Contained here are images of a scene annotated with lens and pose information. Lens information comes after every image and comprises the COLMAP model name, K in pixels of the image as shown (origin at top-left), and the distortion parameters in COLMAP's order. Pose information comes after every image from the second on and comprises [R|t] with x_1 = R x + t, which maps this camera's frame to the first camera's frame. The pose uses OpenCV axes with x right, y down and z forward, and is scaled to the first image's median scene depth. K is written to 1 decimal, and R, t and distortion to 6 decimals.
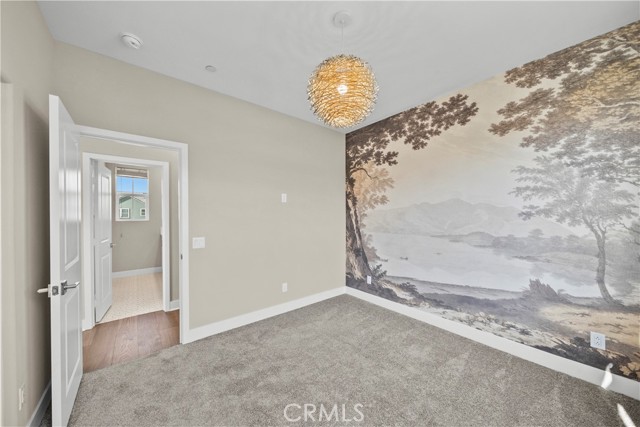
lens RADIAL K [[225.6, 0, 323.4], [0, 225.6, 217.6], [0, 0, 1]] dist [-0.000078, -0.000563]
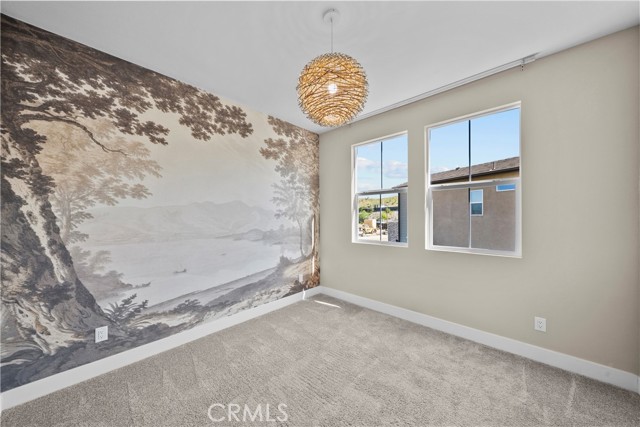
lens RADIAL K [[225.6, 0, 323.4], [0, 225.6, 217.6], [0, 0, 1]] dist [-0.000078, -0.000563]
pose [[-0.132569, -0.003035, 0.991169, -0.523183], [0.014434, 0.999883, 0.004992, -0.000985], [-0.991069, 0.014968, -0.132510, 0.685389]]
